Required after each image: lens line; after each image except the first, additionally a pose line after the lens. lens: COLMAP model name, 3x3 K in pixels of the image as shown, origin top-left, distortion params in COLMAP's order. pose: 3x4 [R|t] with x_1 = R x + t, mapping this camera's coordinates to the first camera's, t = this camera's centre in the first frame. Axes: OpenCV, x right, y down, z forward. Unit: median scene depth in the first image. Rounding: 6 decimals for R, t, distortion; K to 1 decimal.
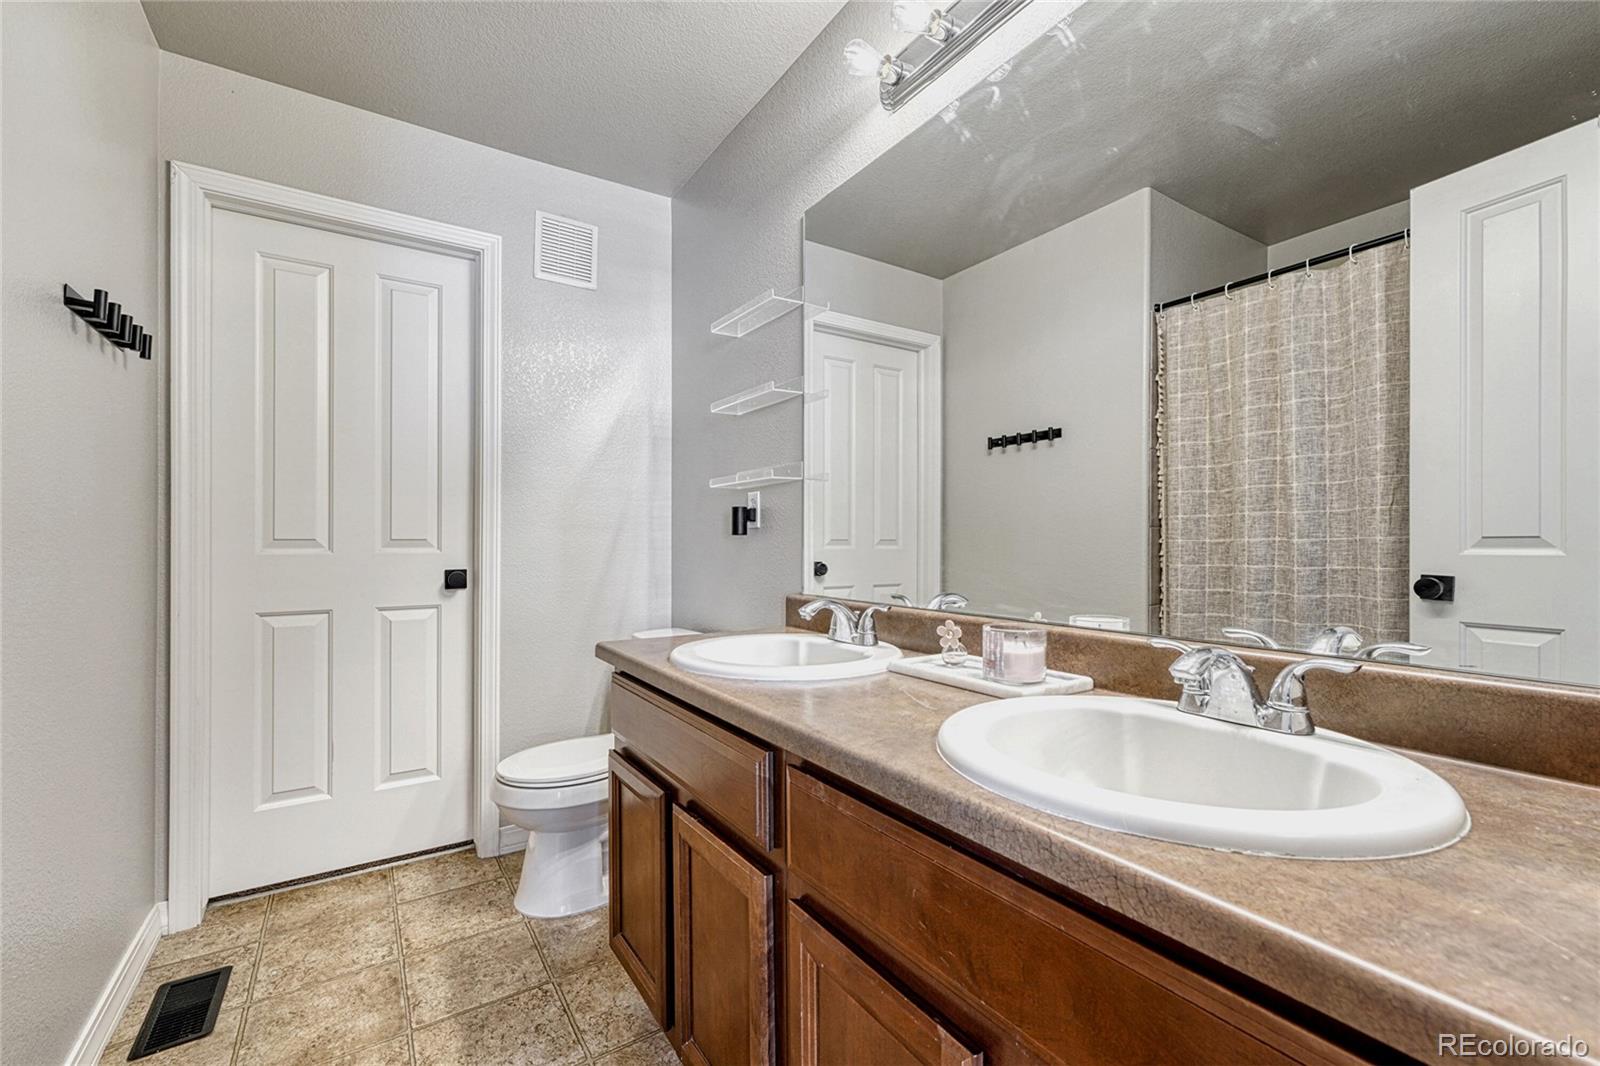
lens RADIAL K [[643.2, 0, 797.9], [0, 643.2, 543.8], [0, 0, 1]] dist [-0.003951, 0.002770]
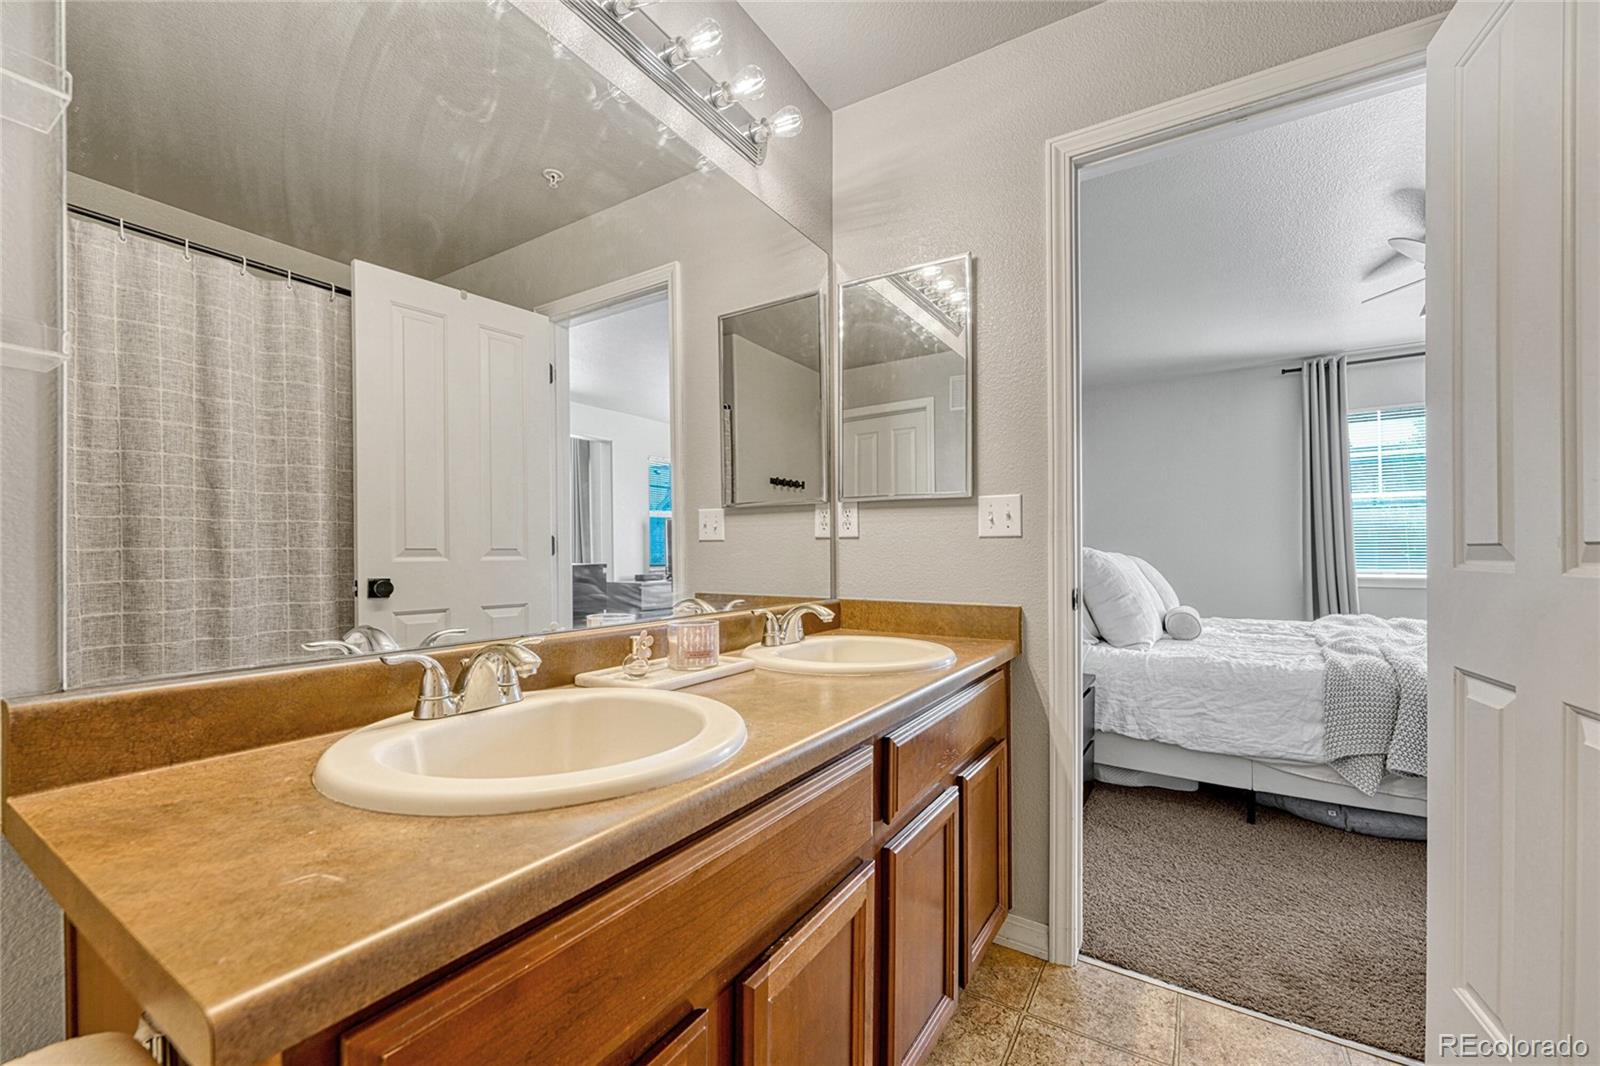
lens RADIAL K [[643.2, 0, 799.9], [0, 643.2, 542.7], [0, 0, 1]] dist [-0.003951, 0.002770]
pose [[-0.402064, 0.012780, 0.915522, -0.453506], [-0.001385, 0.999893, -0.014566, -0.003932], [-0.915610, -0.007124, -0.402003, 0.680566]]
